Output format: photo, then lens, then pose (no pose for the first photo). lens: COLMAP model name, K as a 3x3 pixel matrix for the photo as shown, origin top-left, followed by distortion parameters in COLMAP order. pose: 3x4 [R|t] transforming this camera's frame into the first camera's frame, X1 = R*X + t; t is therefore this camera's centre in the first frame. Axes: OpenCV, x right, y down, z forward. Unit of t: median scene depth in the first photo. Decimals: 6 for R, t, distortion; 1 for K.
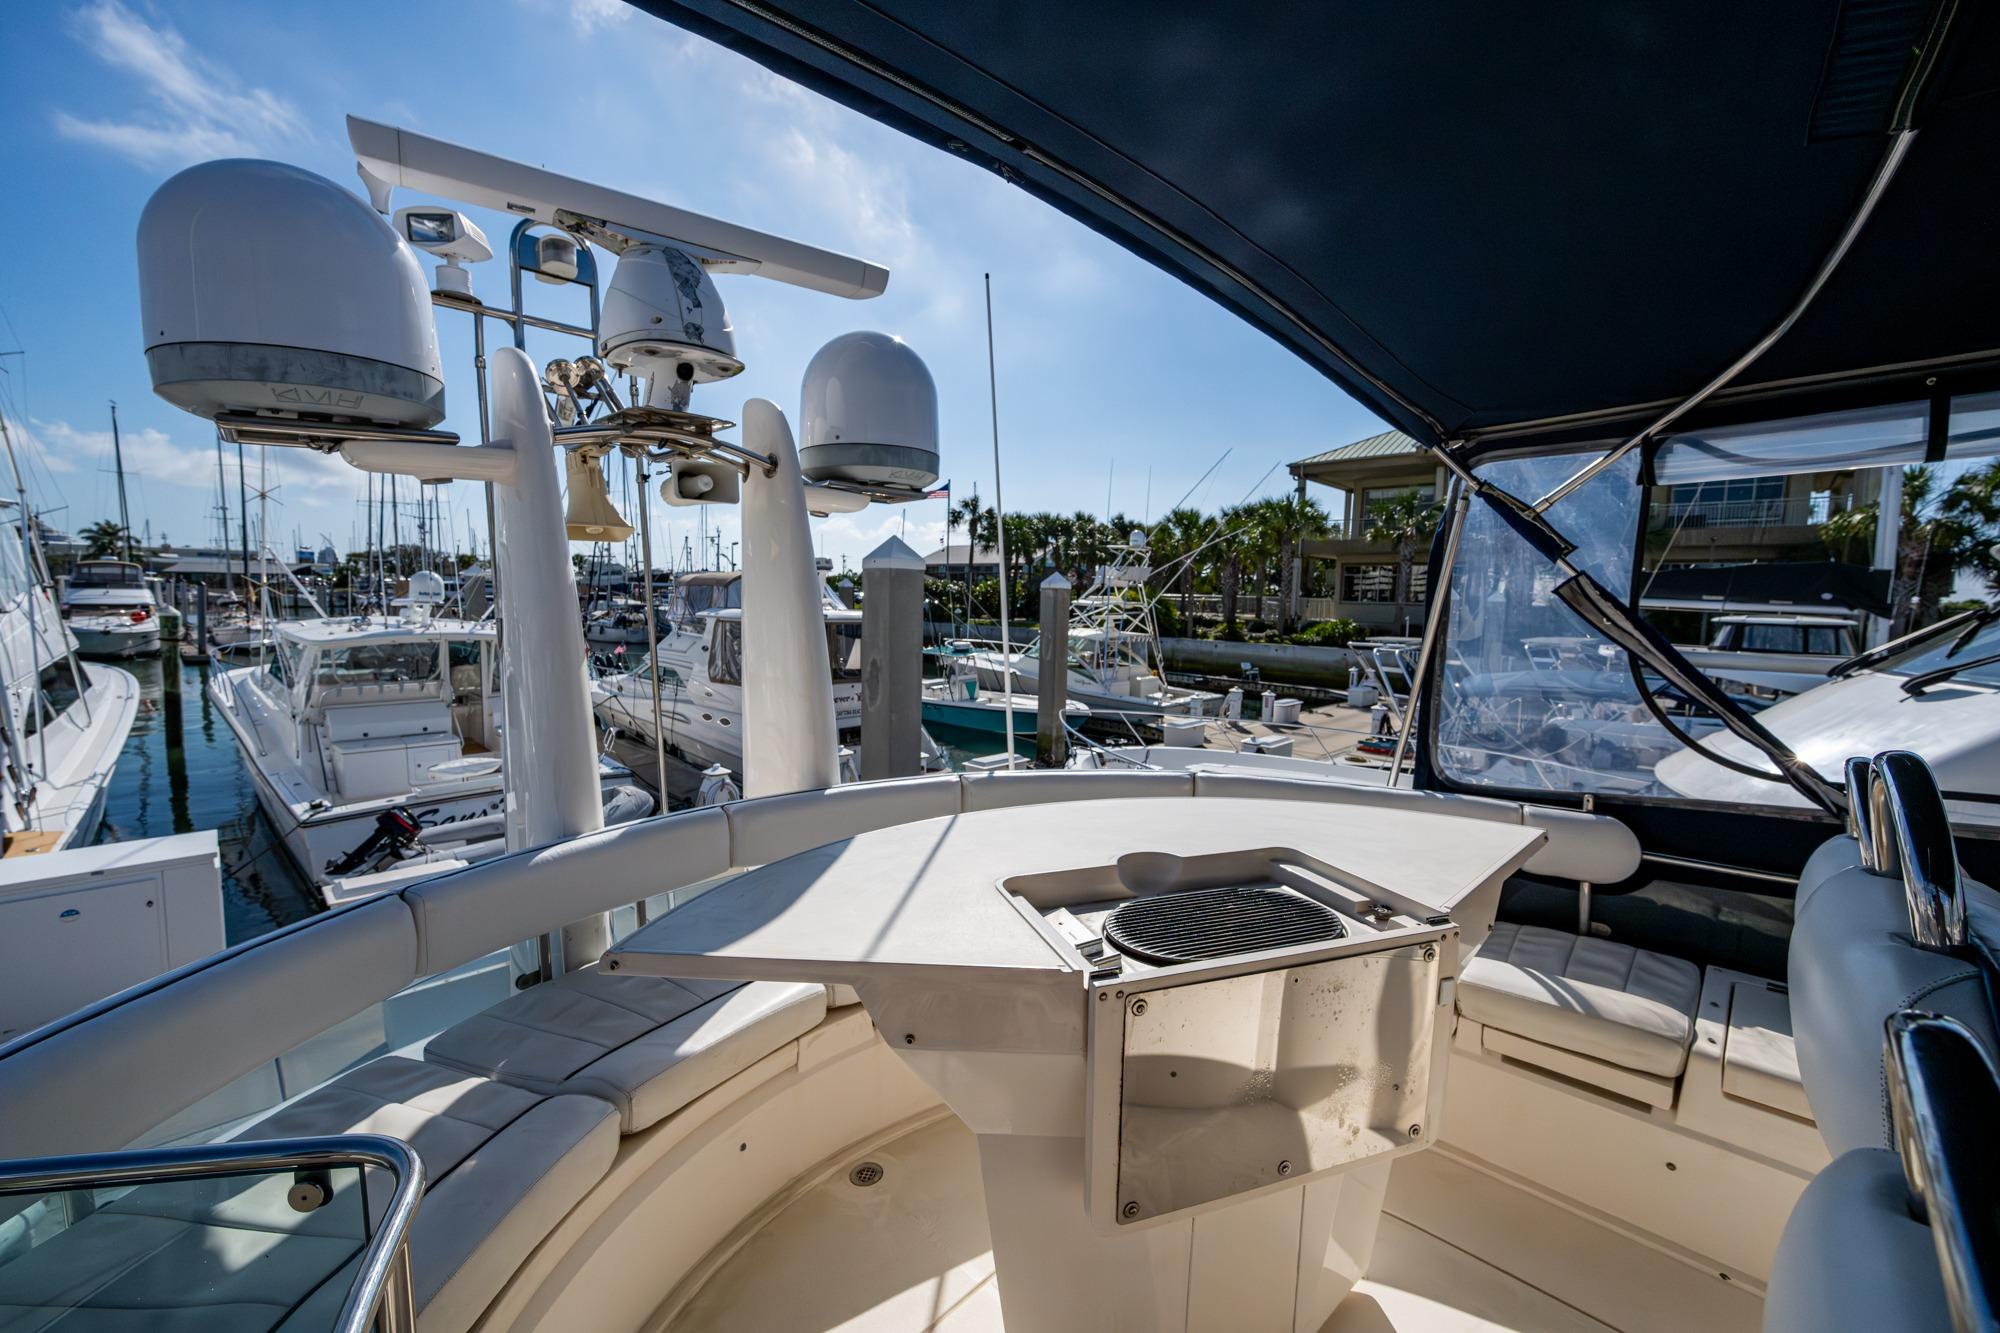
lens RADIAL K [[814.0, 0, 1000.0], [0, 814.0, 666.5], [0, 0, 1]] dist [-0.000313, -0.000017]
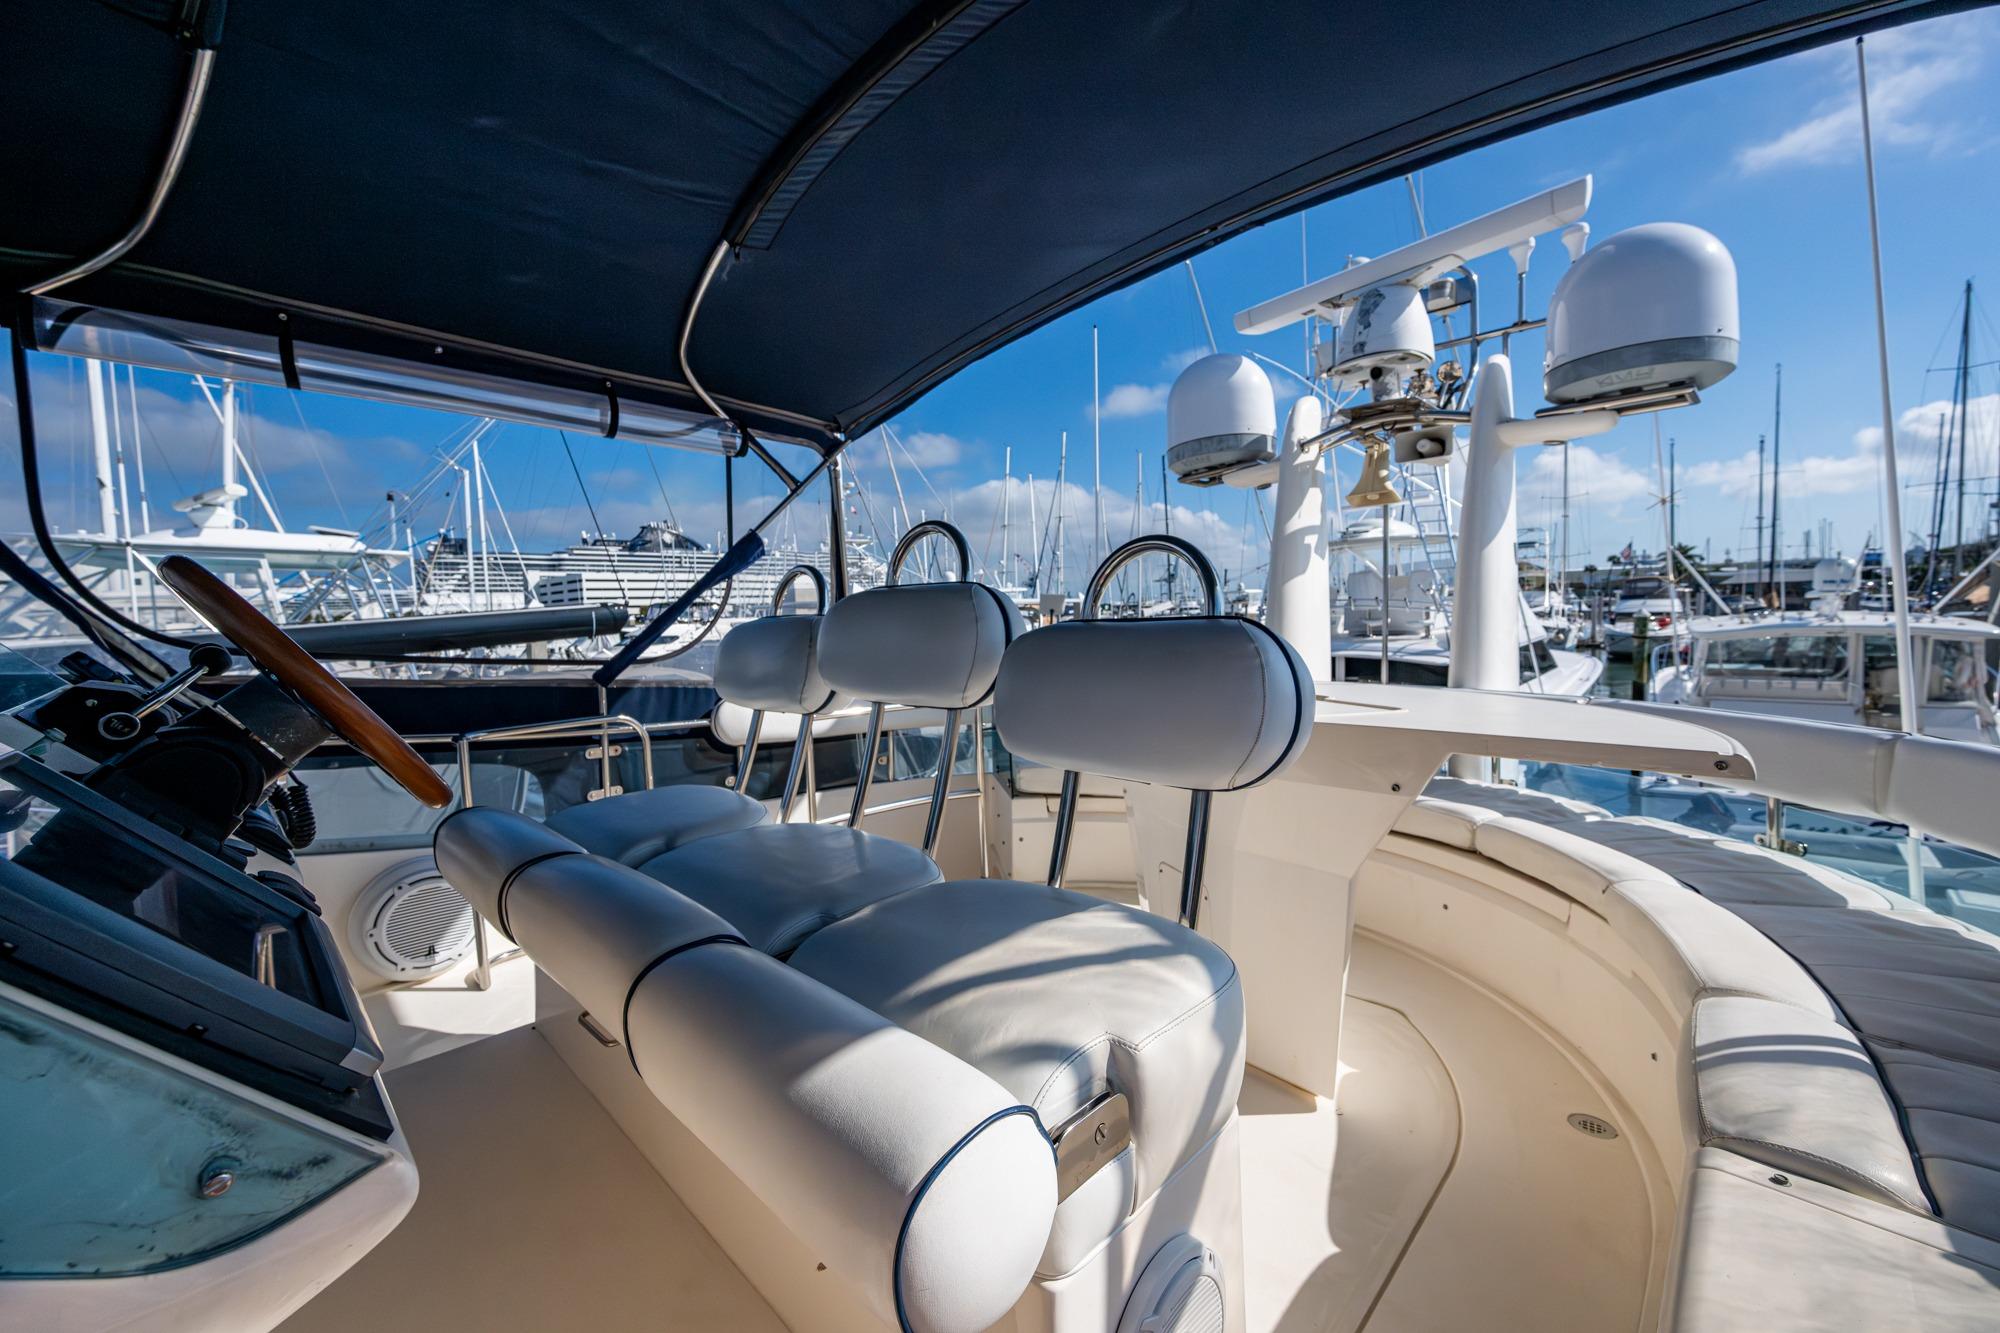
lens RADIAL K [[814.0, 0, 1000.0], [0, 814.0, 666.5], [0, 0, 1]] dist [-0.000313, -0.000017]
pose [[-0.008914, 0.037334, -0.999263, 0.204031], [-0.057510, 0.997630, 0.037786, 0.021682], [0.998305, 0.057804, -0.006745, 0.087868]]
